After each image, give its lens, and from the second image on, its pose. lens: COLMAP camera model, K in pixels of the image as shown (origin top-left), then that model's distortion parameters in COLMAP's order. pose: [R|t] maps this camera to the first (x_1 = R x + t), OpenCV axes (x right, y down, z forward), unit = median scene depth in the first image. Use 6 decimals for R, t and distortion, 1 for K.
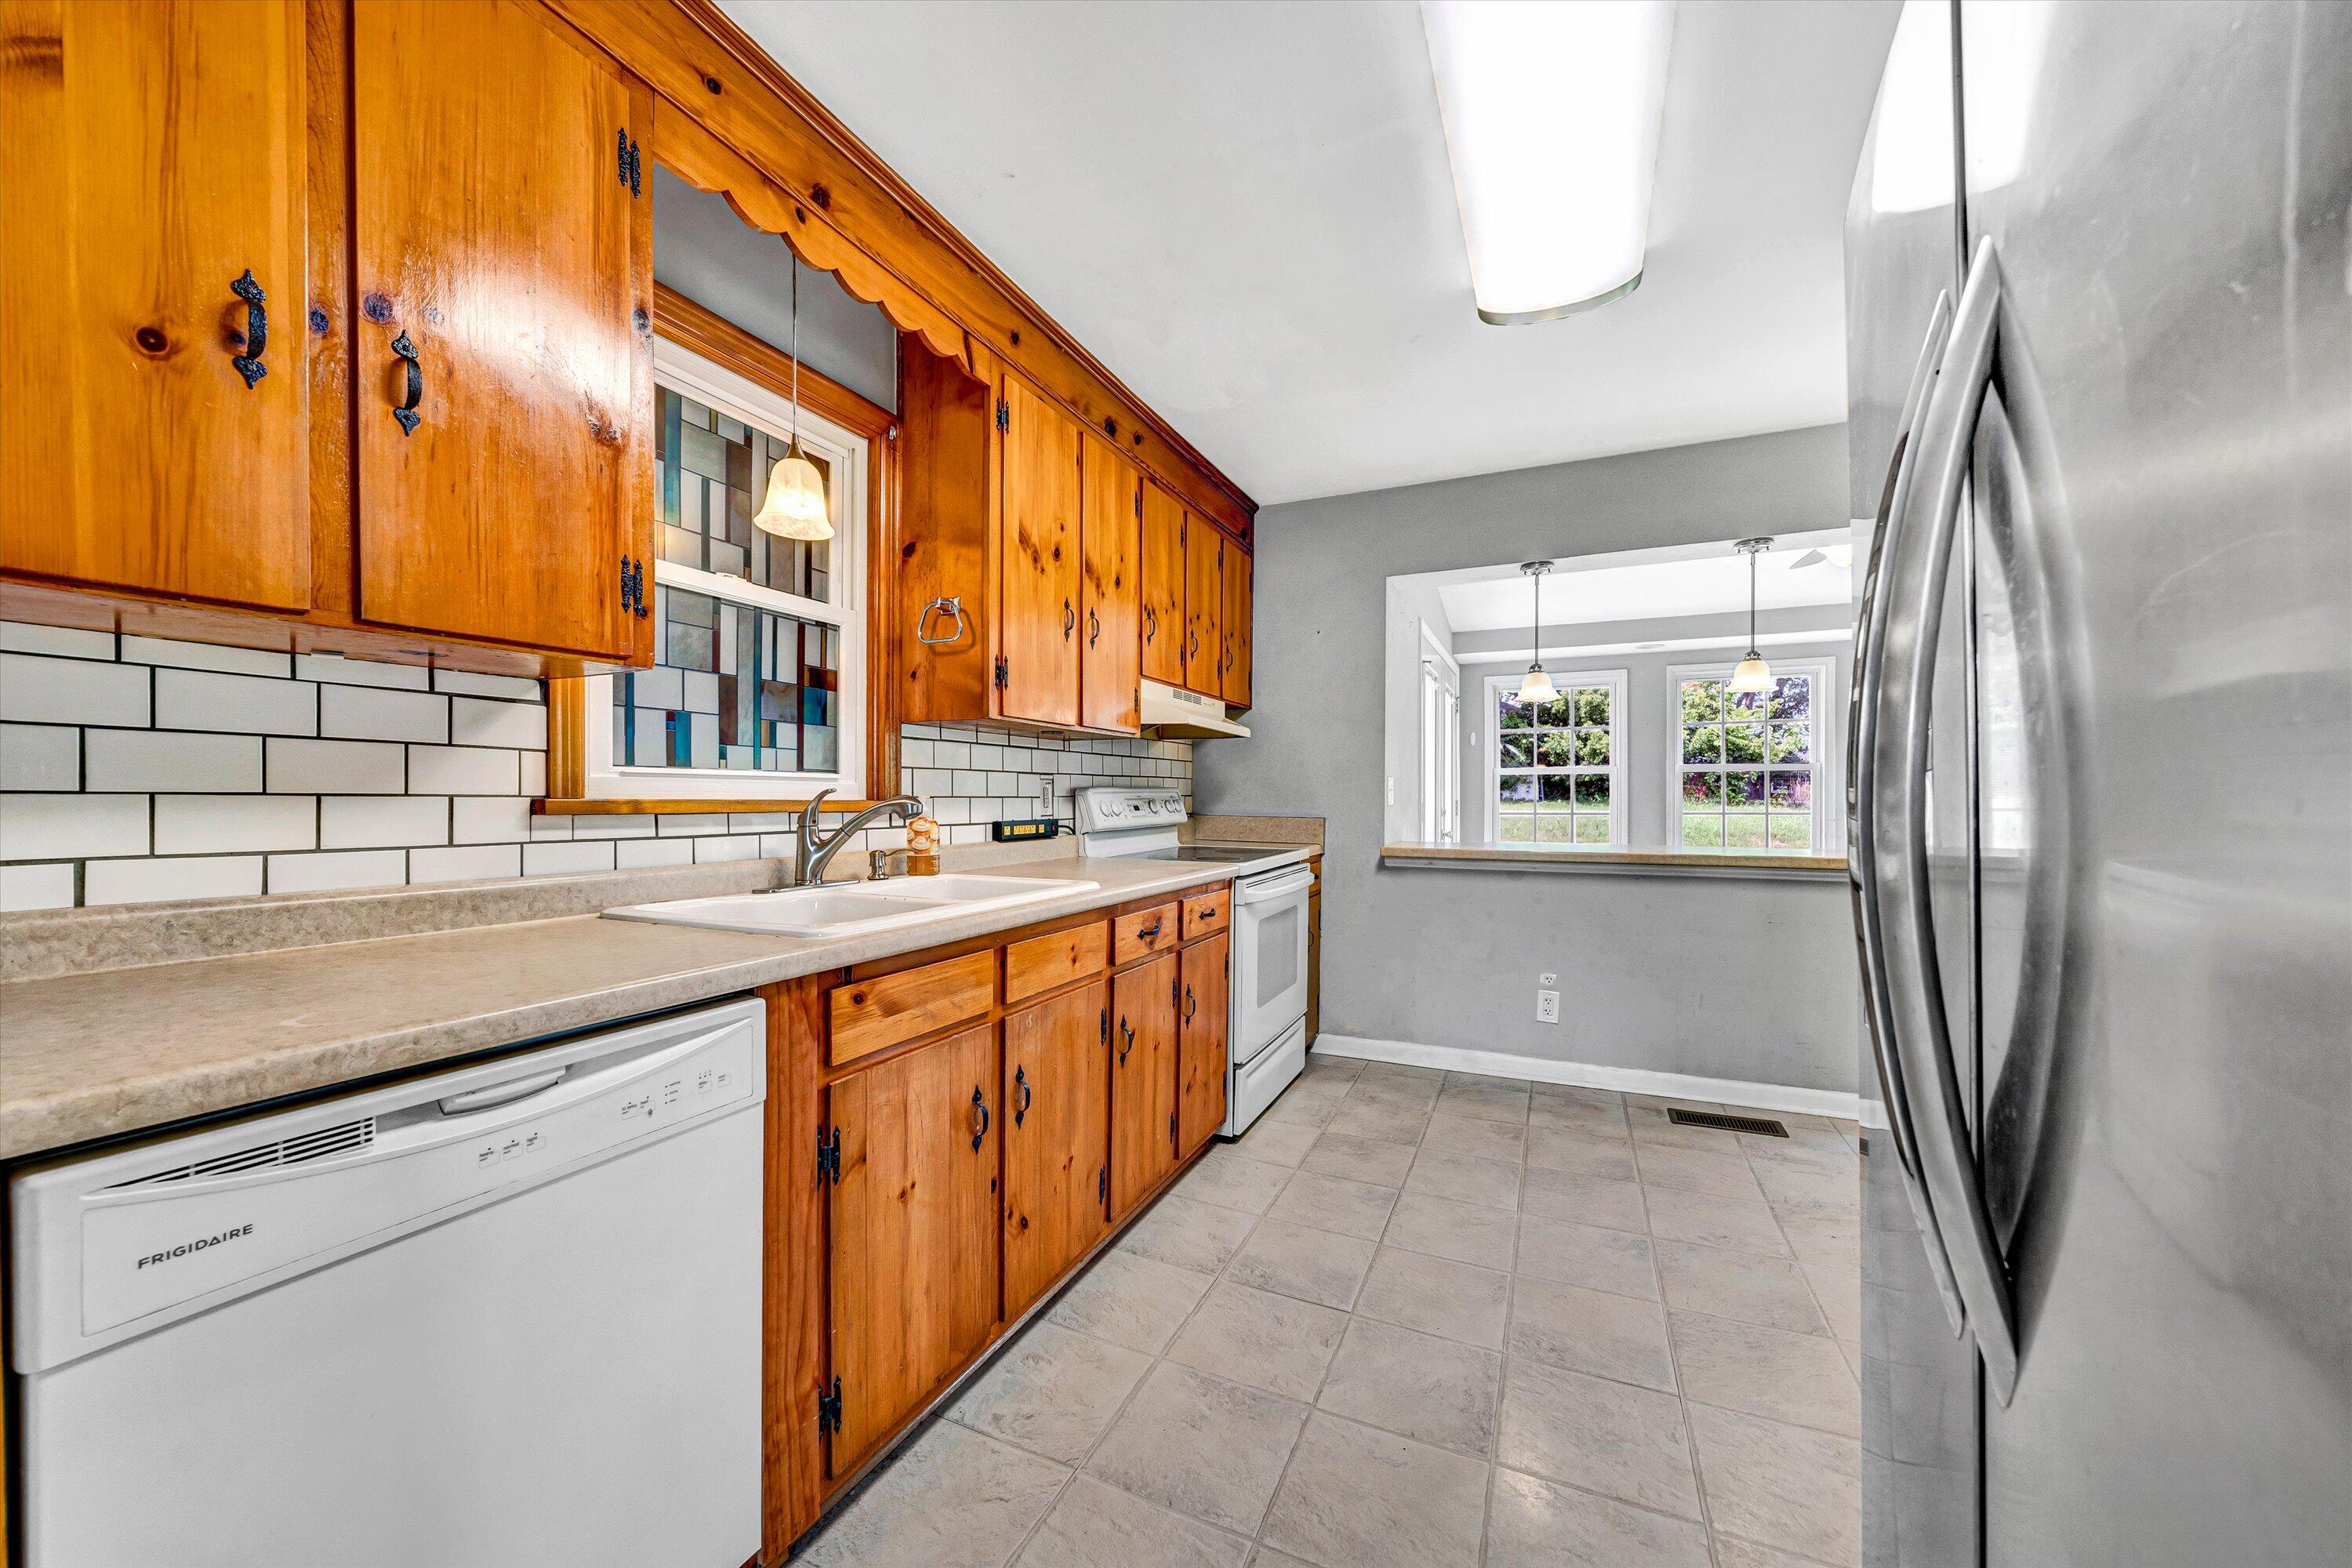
lens RADIAL K [[882.4, 0, 1167.1], [0, 882.4, 803.7], [0, 0, 1]] dist [-0.000301, -0.000025]
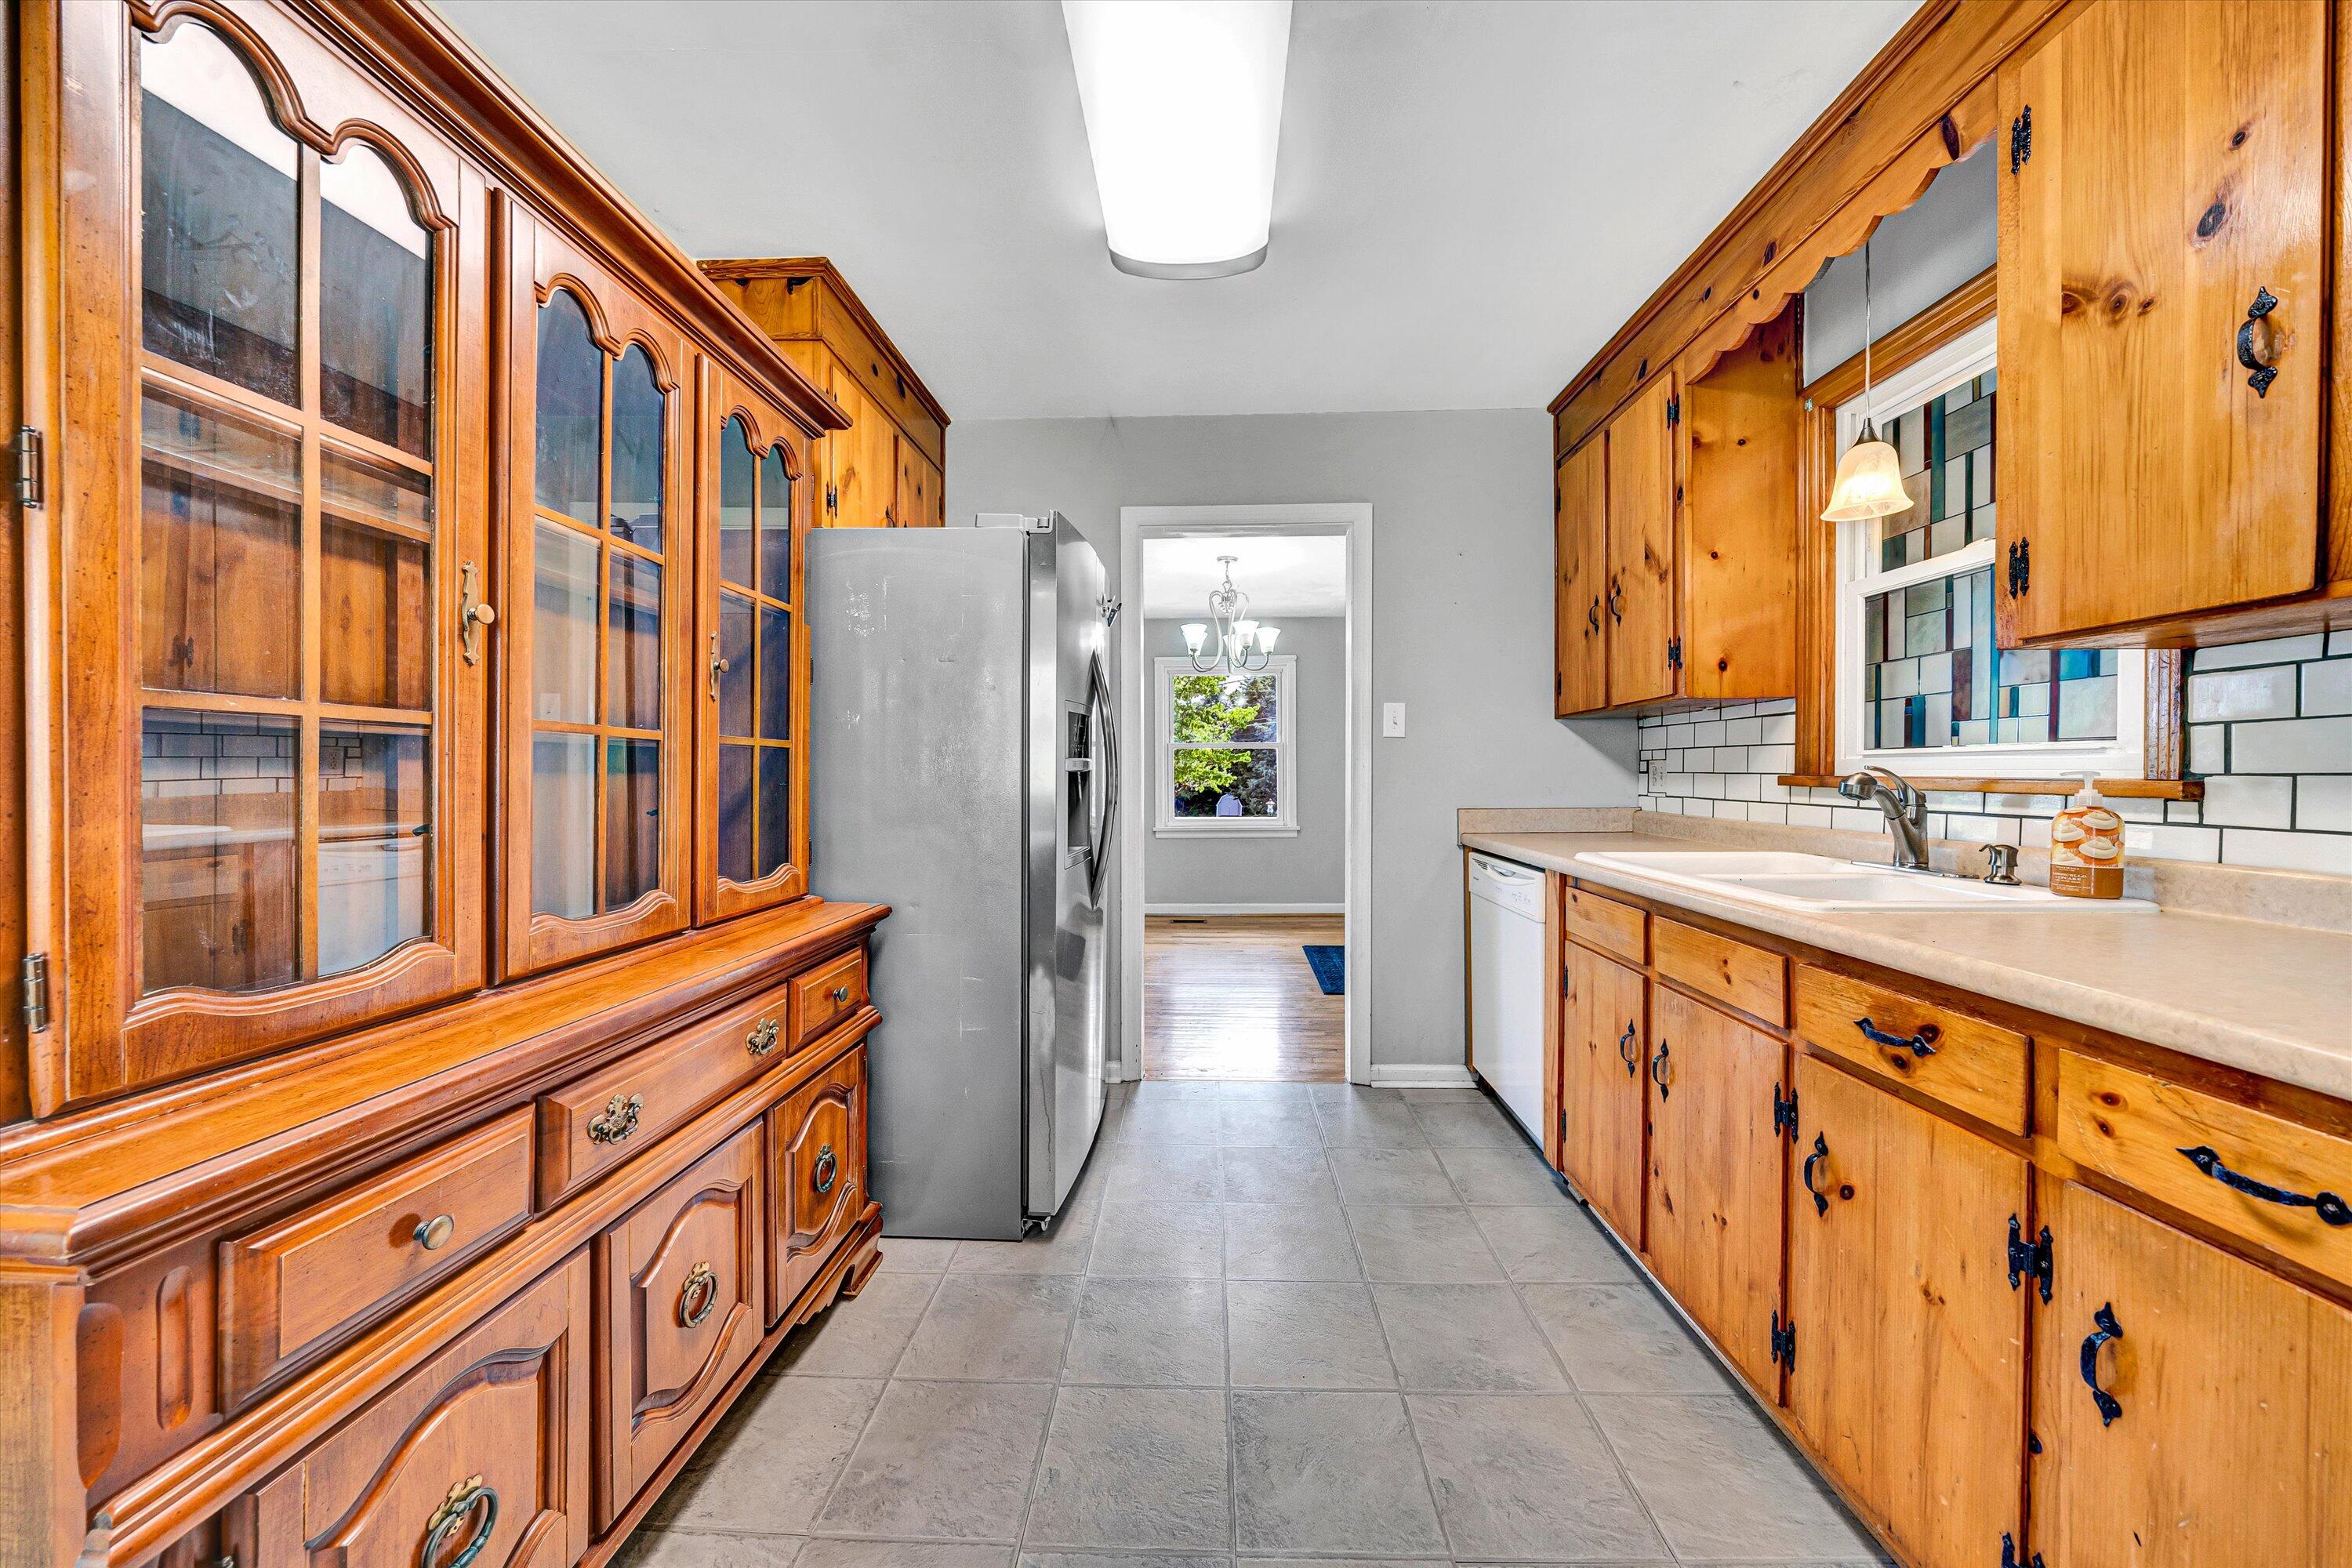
lens RADIAL K [[825.1, 0, 1197.7], [0, 825.1, 787.5], [0, 0, 1]] dist [-0.003560, -0.000485]
pose [[-0.915990, 0.006242, -0.401152, 0.625634], [-0.003639, 0.999709, 0.023864, -0.011698], [0.401184, 0.023319, -0.915700, 1.464350]]
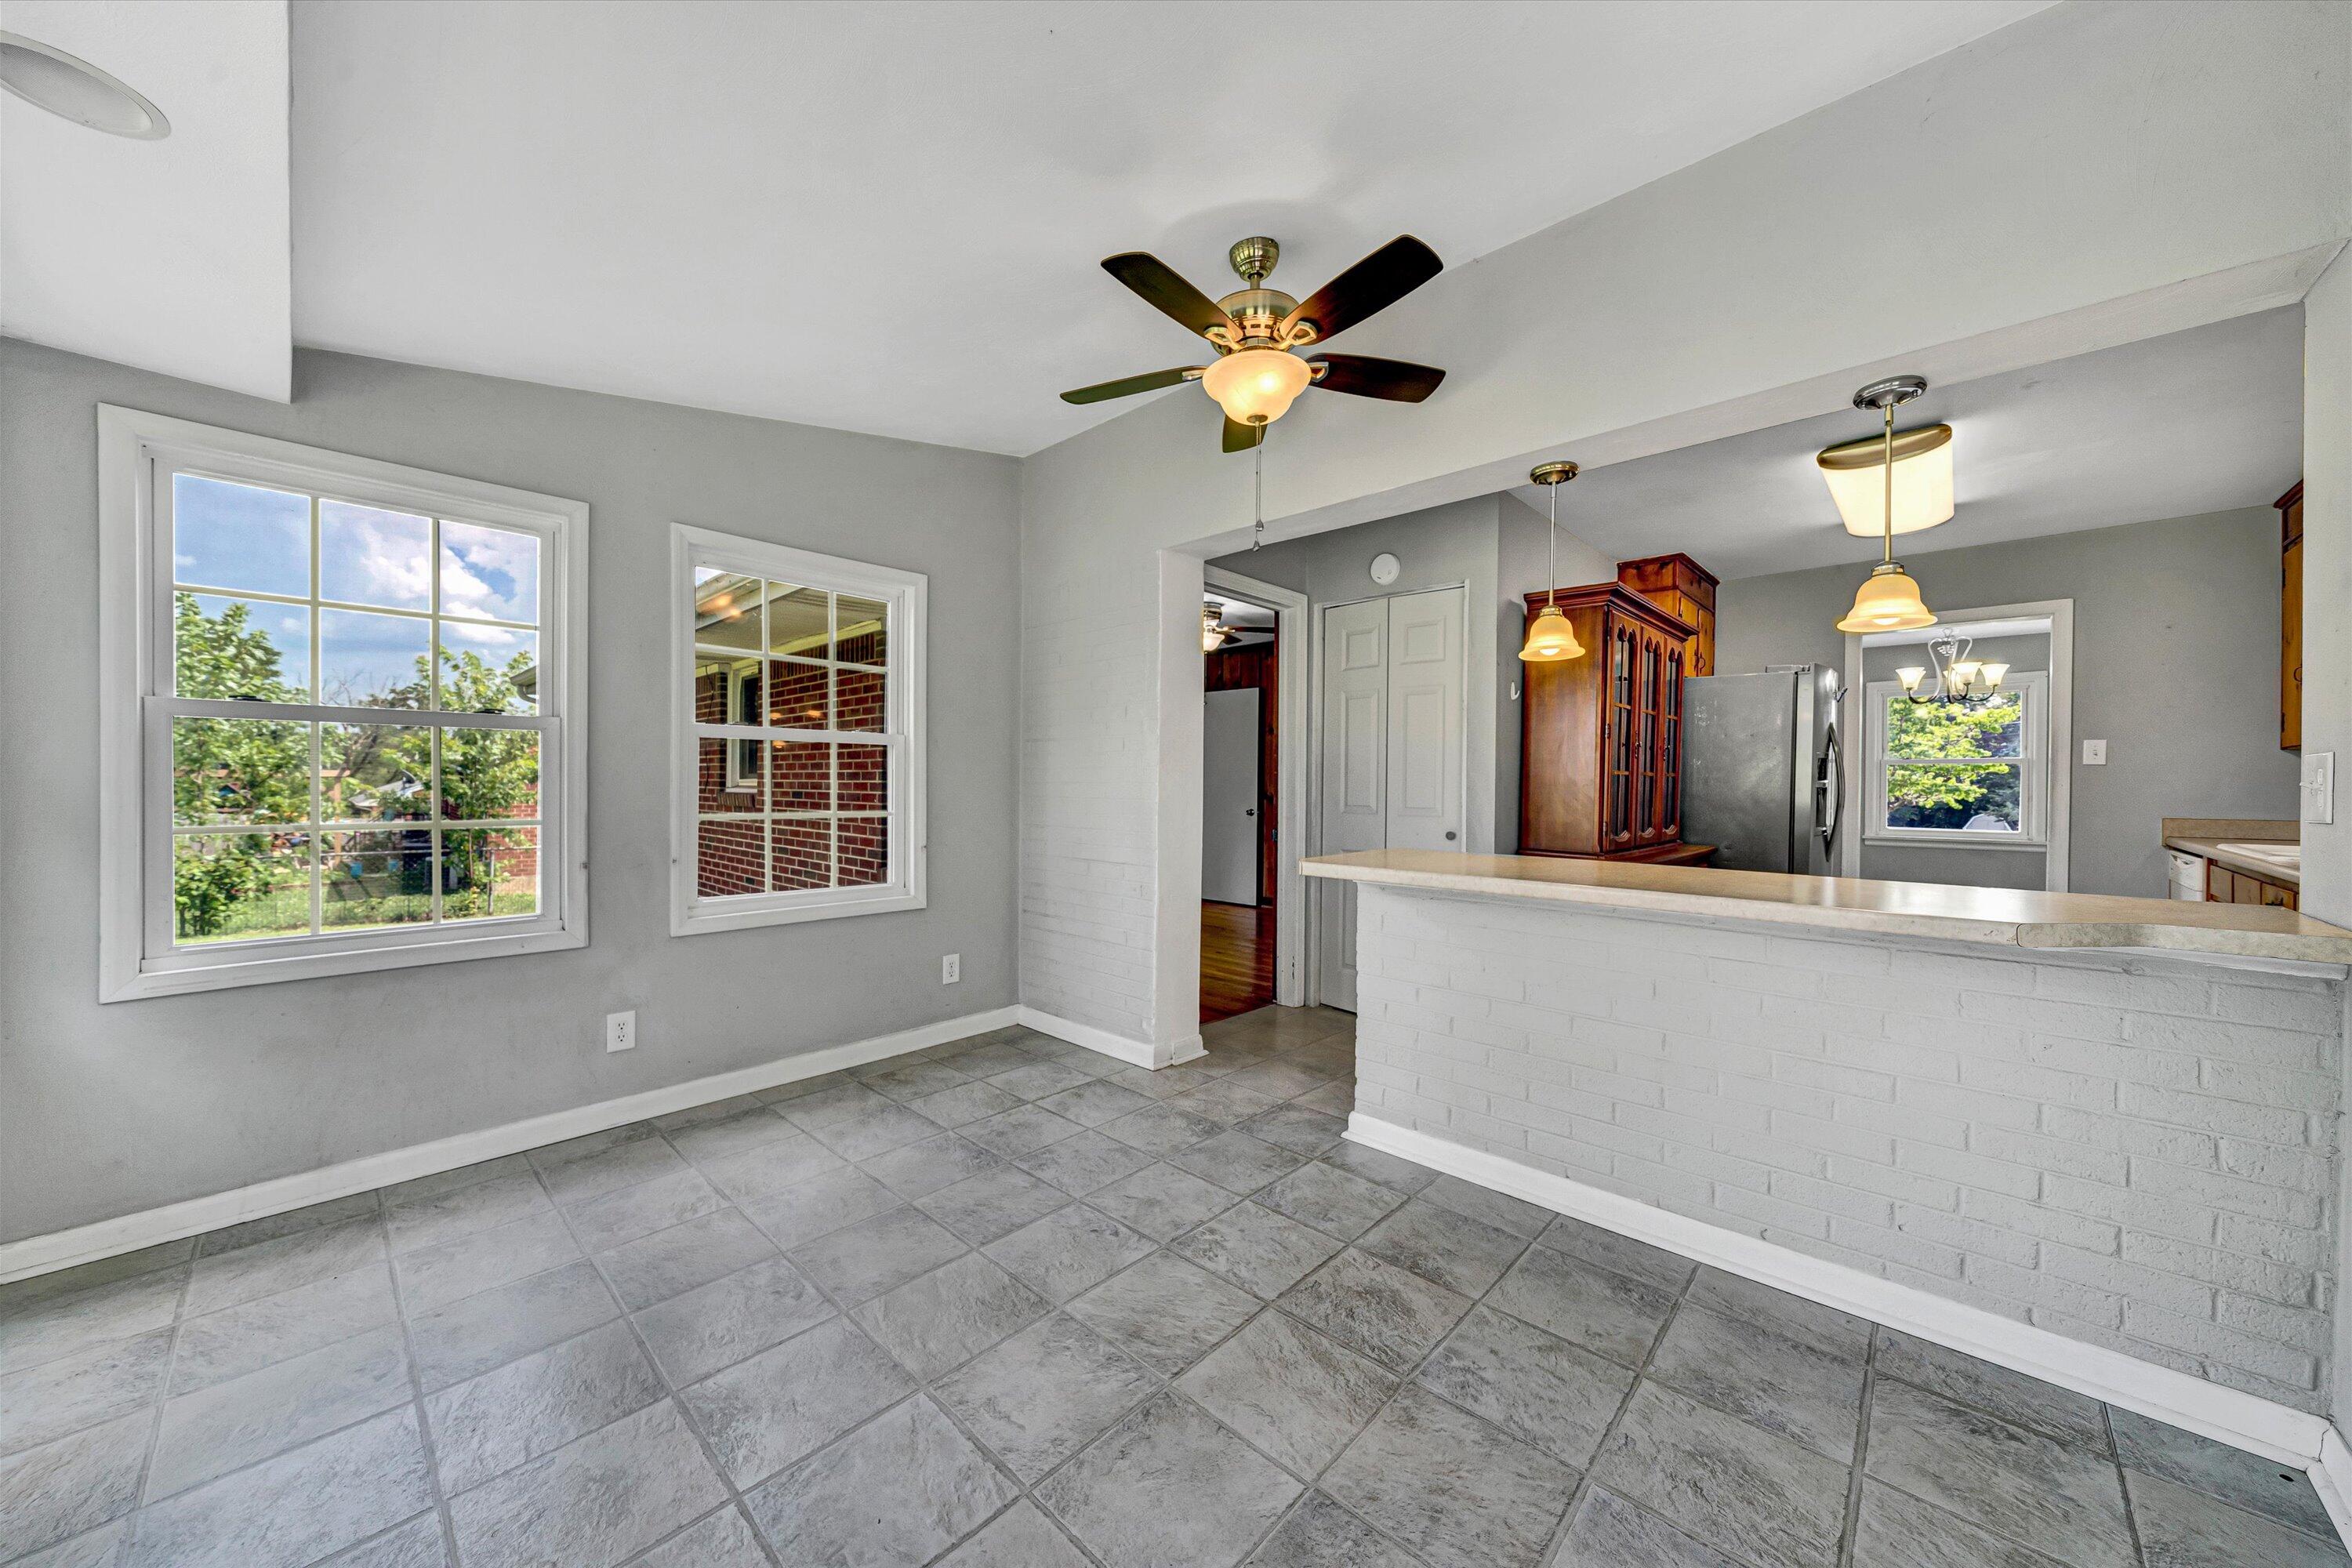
lens RADIAL K [[825.1, 0, 1192.1], [0, 825.1, 784.7], [0, 0, 1]] dist [-0.003560, -0.000485]
pose [[-0.949431, -0.008098, 0.313872, 1.207390], [-0.004400, 0.999912, 0.012490, -0.032991], [-0.313945, 0.010478, -0.949383, 2.921608]]
